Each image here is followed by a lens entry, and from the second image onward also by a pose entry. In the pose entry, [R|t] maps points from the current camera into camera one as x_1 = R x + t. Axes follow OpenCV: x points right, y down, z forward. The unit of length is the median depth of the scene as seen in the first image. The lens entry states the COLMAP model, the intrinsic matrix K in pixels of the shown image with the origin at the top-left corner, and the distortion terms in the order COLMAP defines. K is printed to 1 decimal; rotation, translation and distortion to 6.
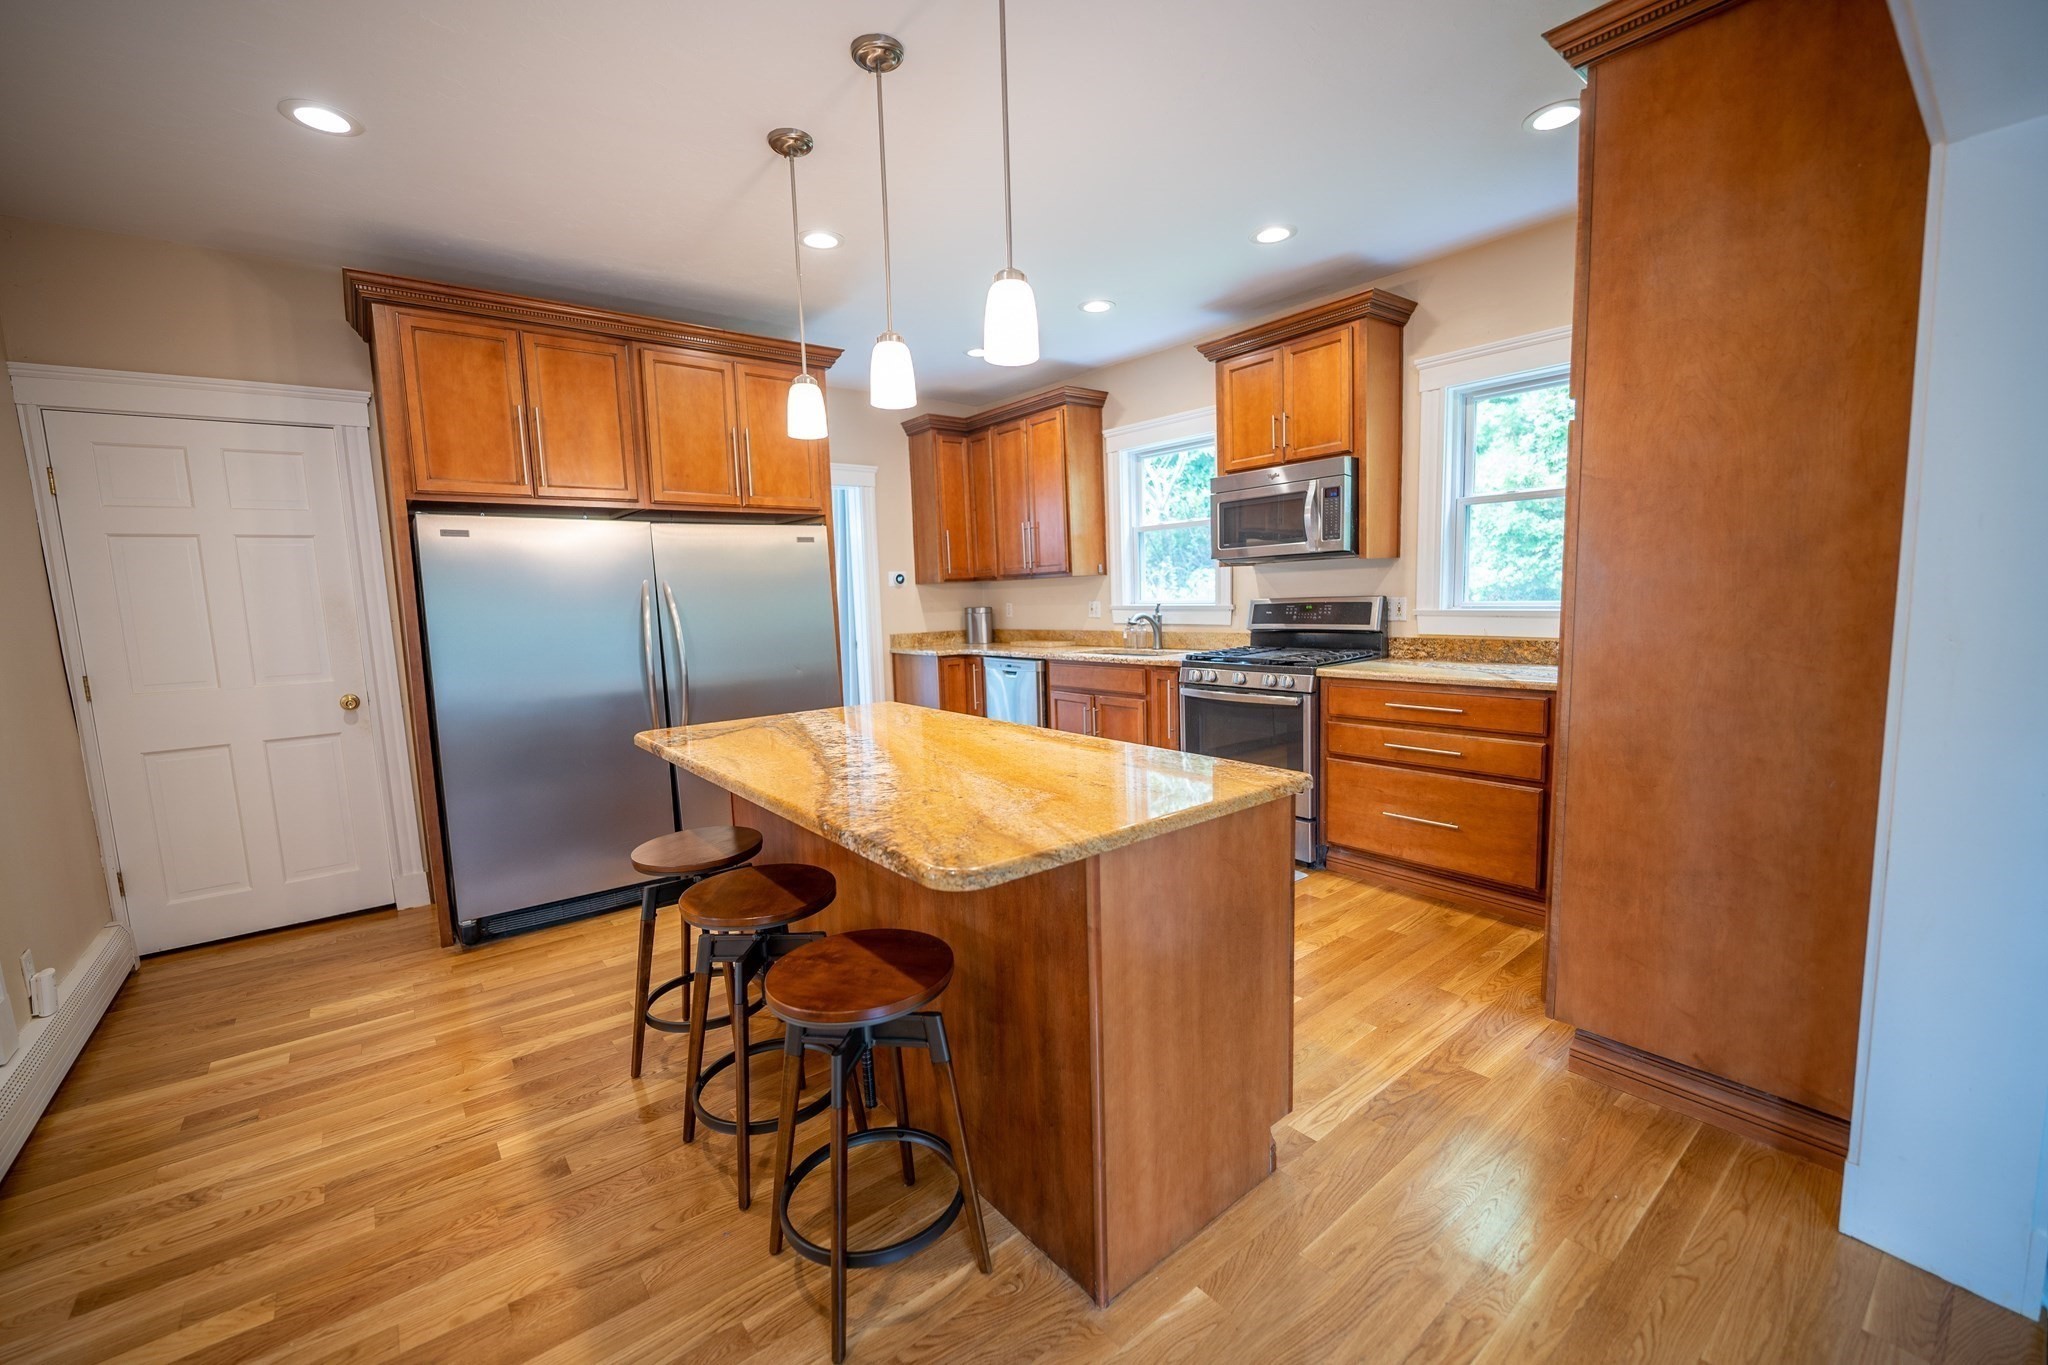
lens RADIAL K [[834.5, 0, 1030.9], [0, 834.5, 691.9], [0, 0, 1]] dist [-0.009653, -0.000978]
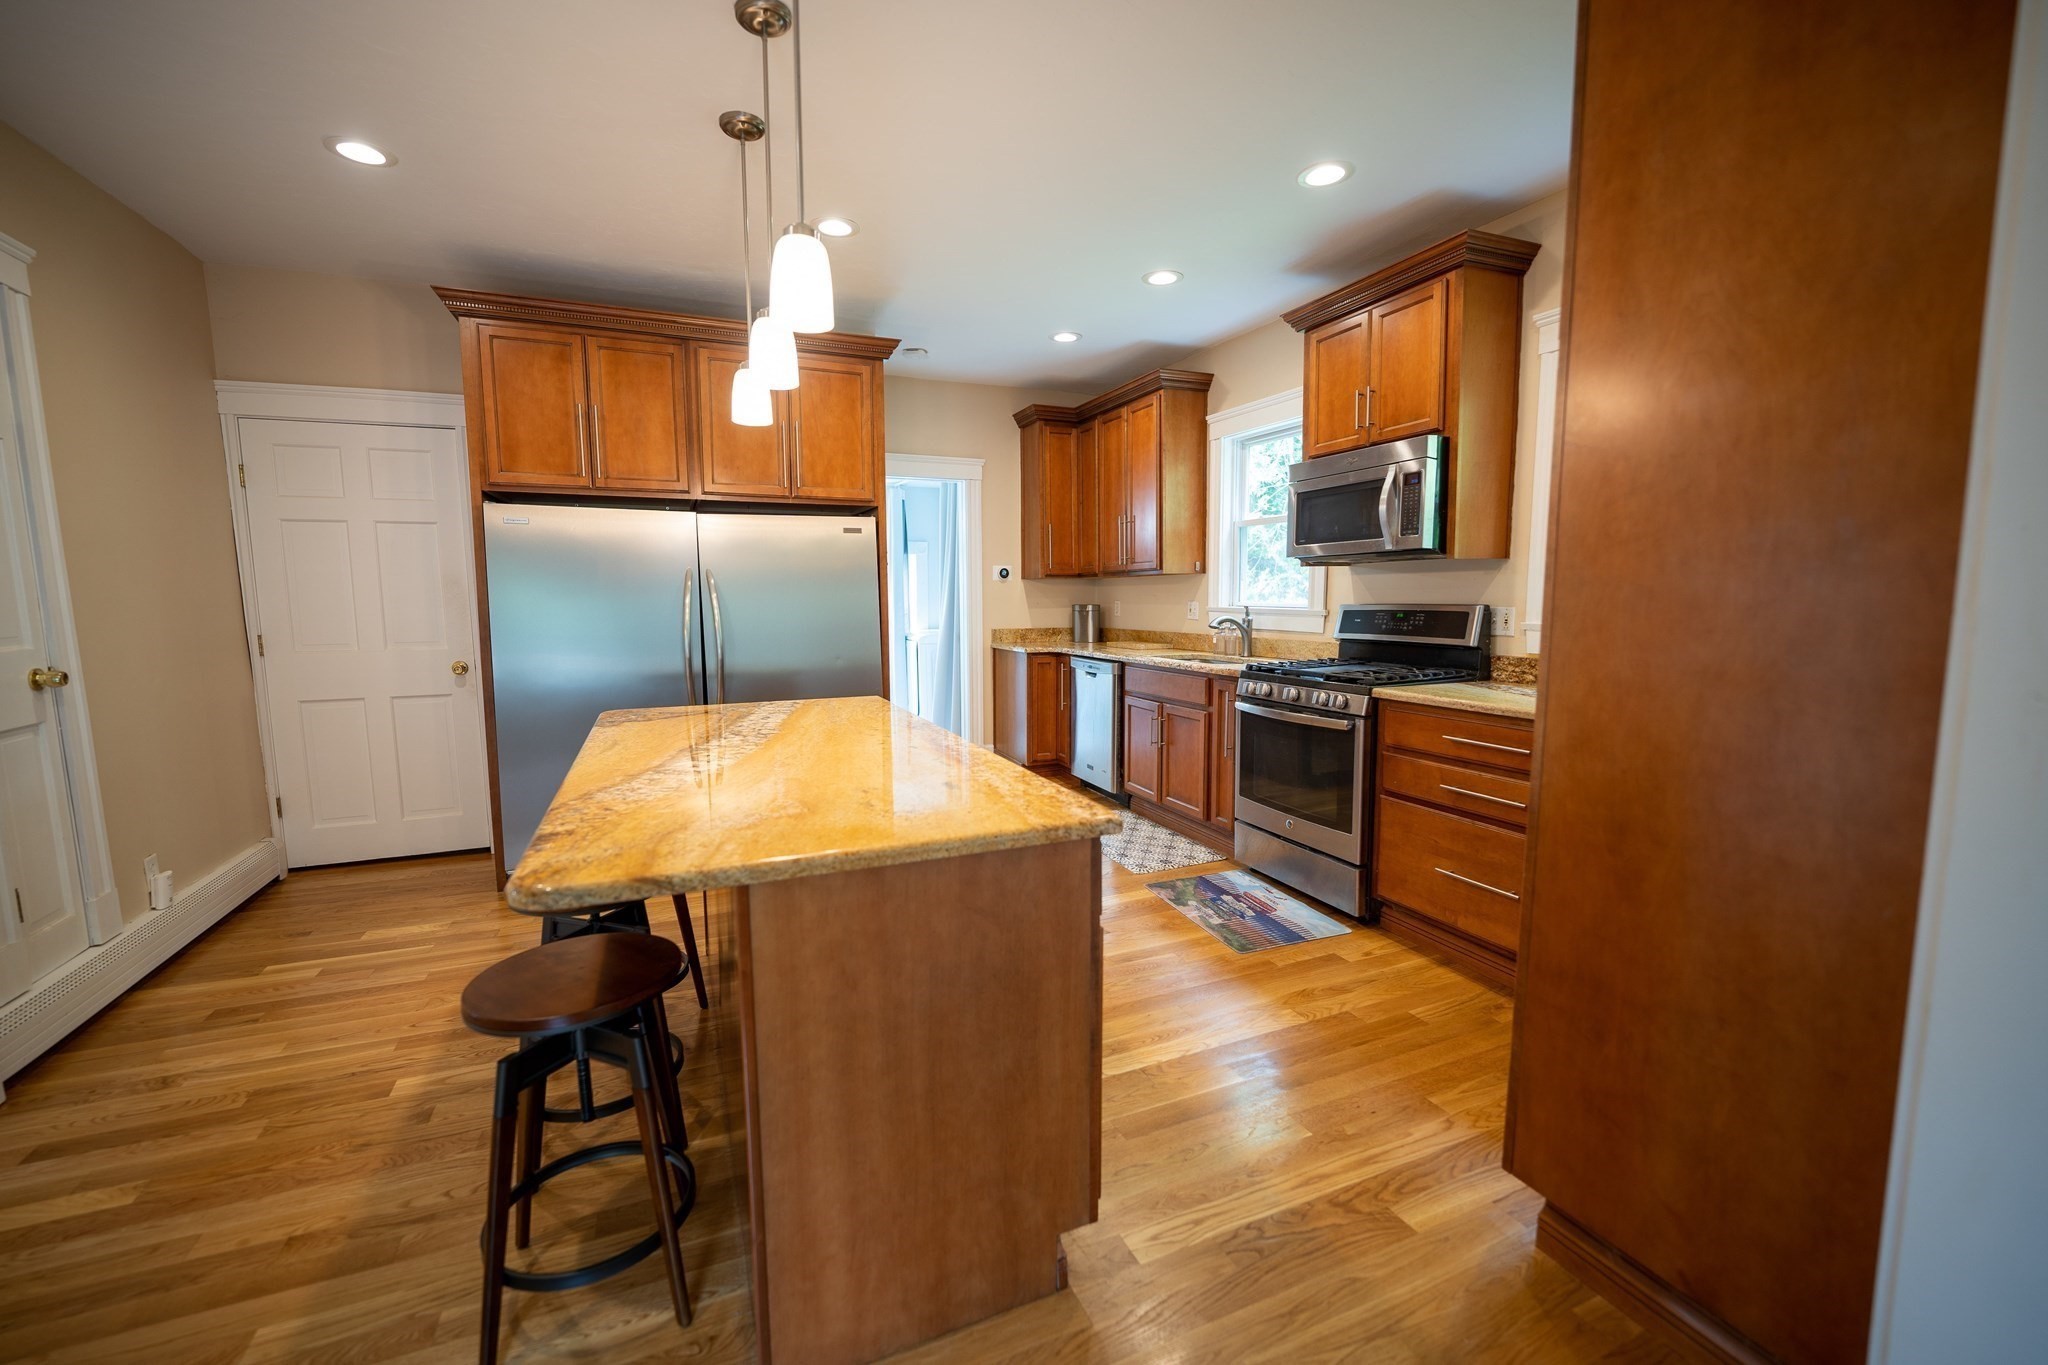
lens RADIAL K [[834.5, 0, 1026.2], [0, 834.5, 687.2], [0, 0, 1]] dist [-0.009653, -0.000978]
pose [[0.962429, 0.058102, -0.265244, 0.252268], [-0.058738, 0.998258, 0.005542, -0.014319], [0.265104, 0.010246, 0.964165, 0.105959]]
